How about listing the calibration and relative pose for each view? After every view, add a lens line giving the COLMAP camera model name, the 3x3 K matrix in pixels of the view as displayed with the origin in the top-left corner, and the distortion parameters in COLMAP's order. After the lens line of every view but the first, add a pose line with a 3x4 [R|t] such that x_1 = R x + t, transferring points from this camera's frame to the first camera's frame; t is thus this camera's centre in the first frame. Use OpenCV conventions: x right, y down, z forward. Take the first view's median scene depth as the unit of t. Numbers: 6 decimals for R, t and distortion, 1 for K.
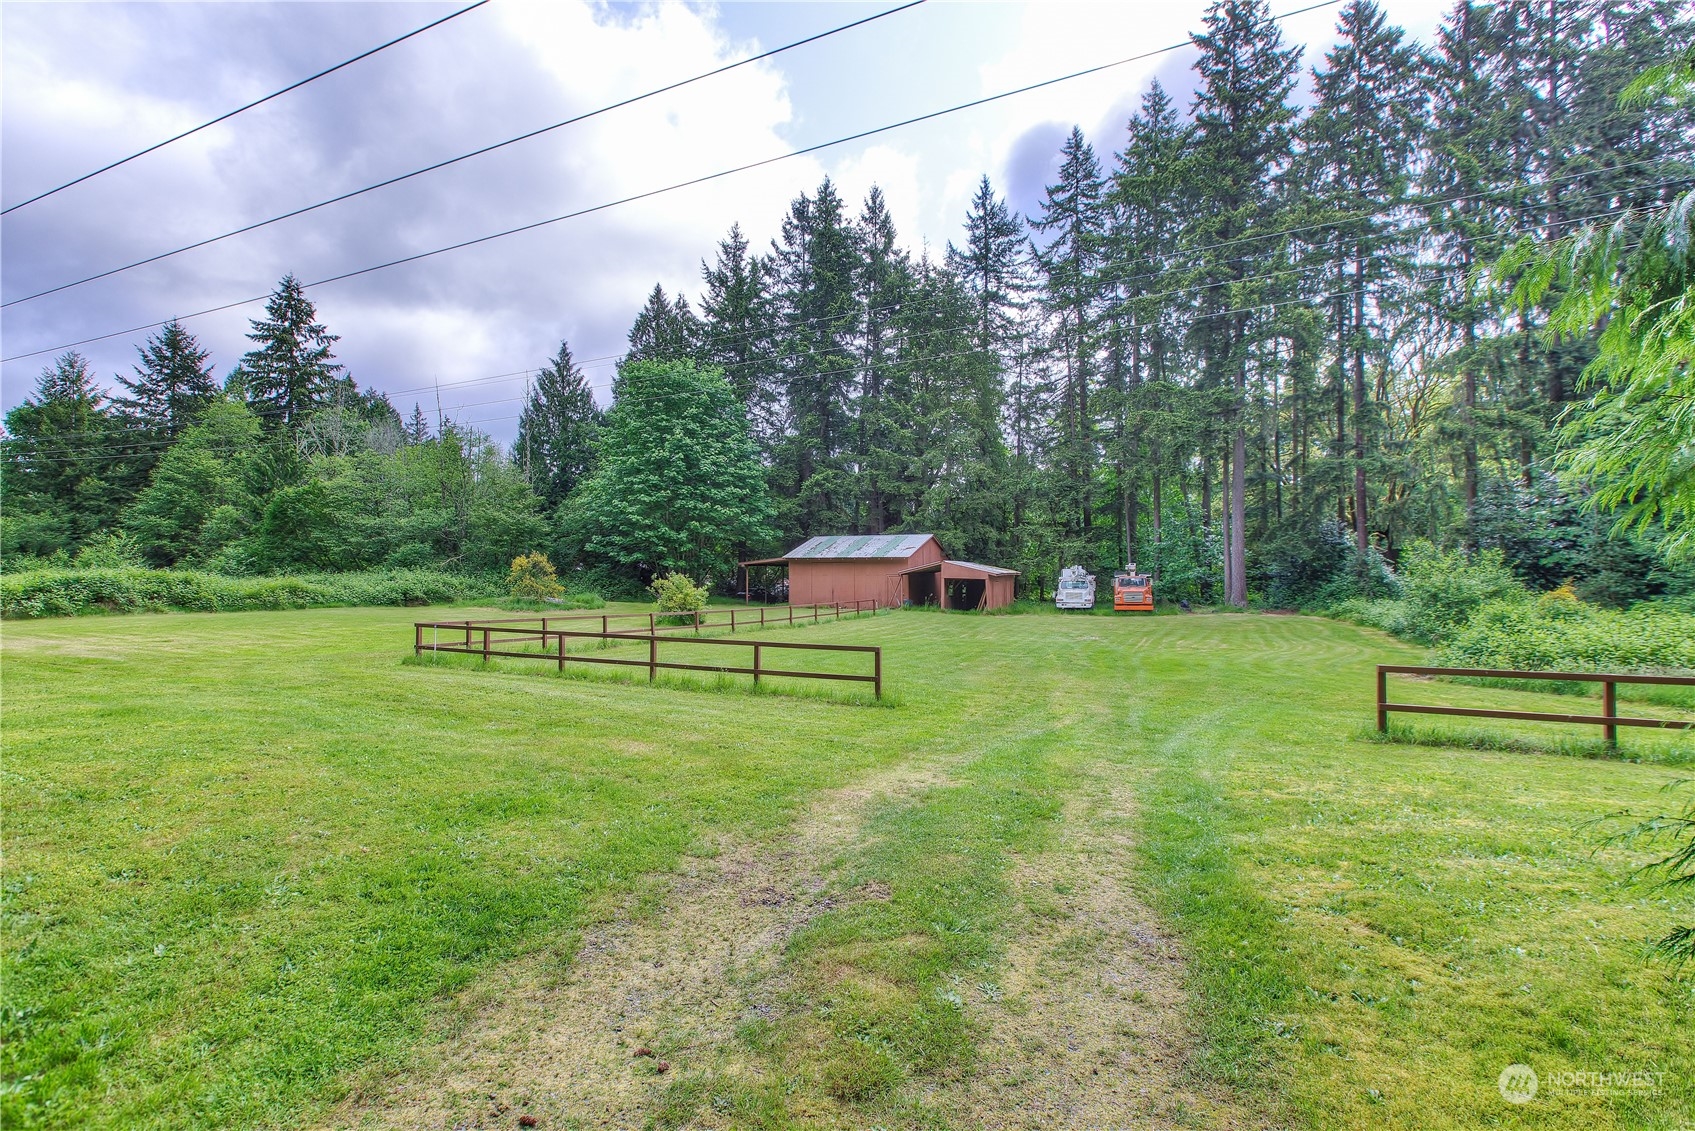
lens RADIAL K [[760.1, 0, 844.7], [0, 760.1, 569.6], [0, 0, 1]] dist [-0.040069, 0.010705]
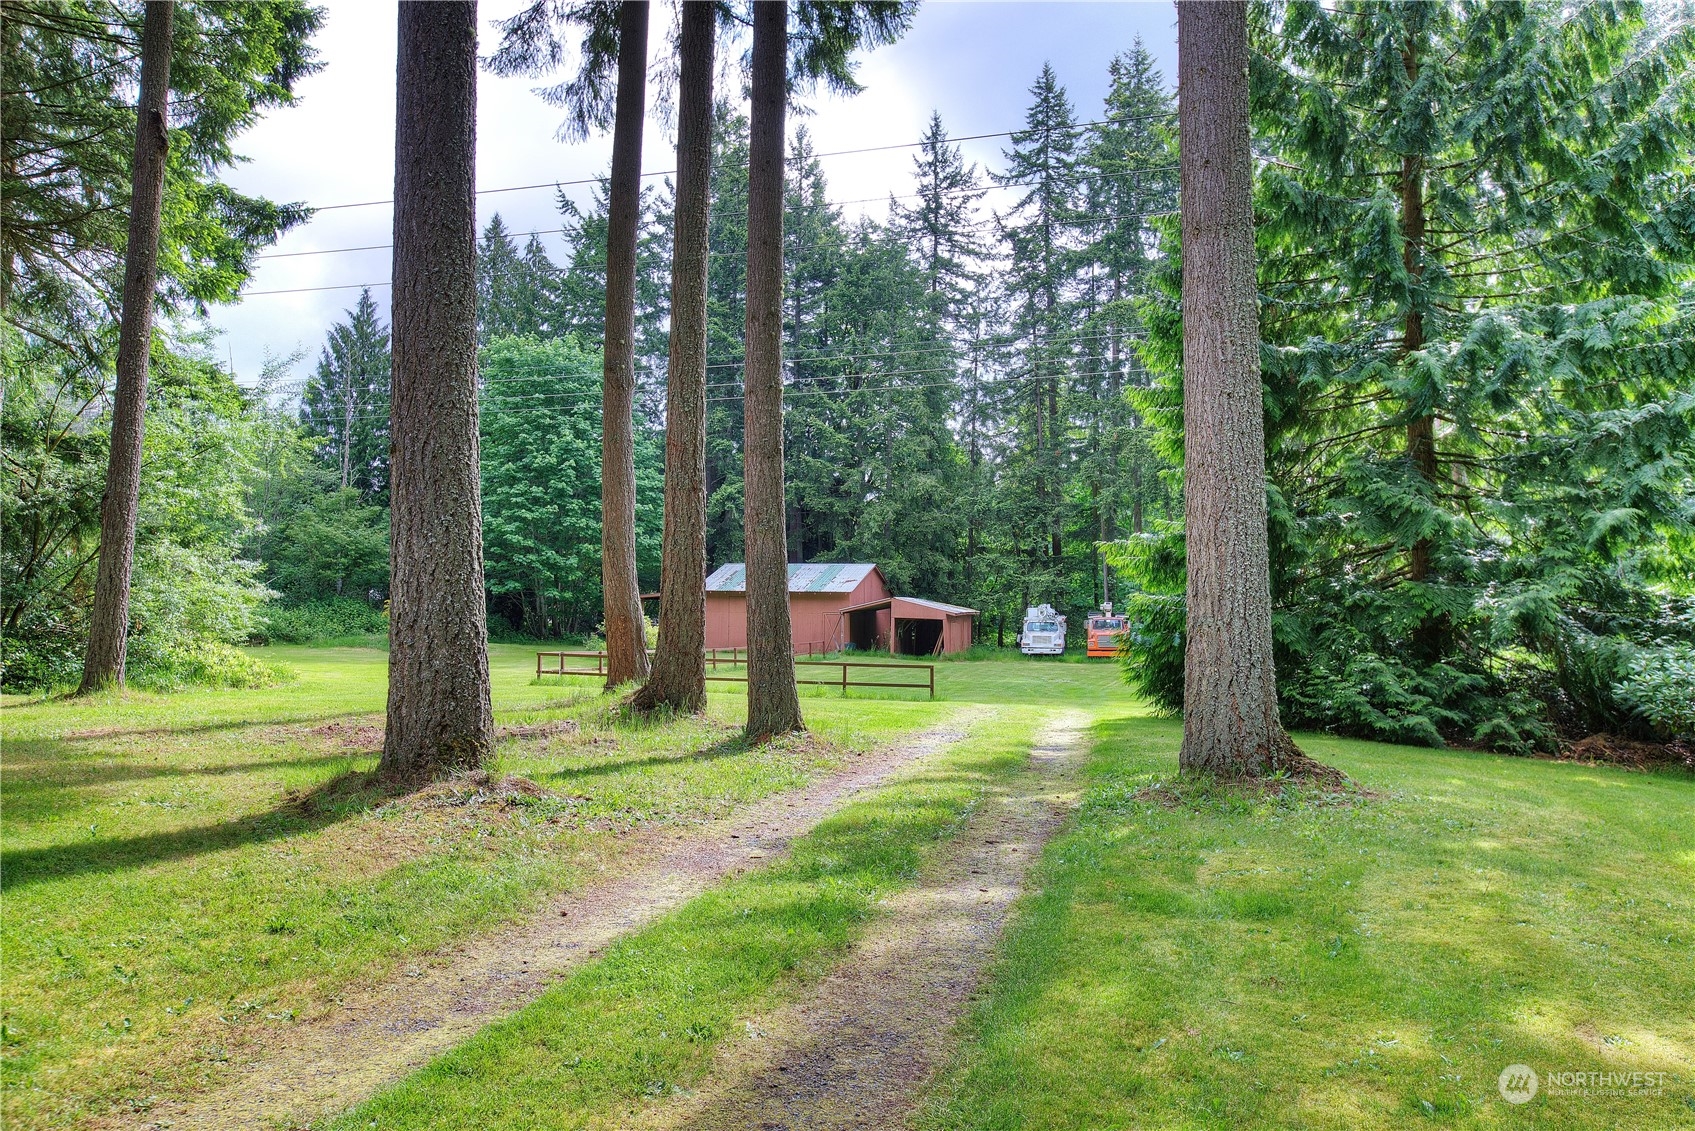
lens RADIAL K [[1170.0, 0, 845.0], [0, 1170.0, 562.5], [0, 0, 1]] dist [-0.055759, -0.002199]
pose [[0.991067, 0.016334, 0.132363, -0.076594], [-0.011954, 0.999357, -0.033818, -0.004357], [-0.132830, 0.031933, 0.990624, -0.229858]]
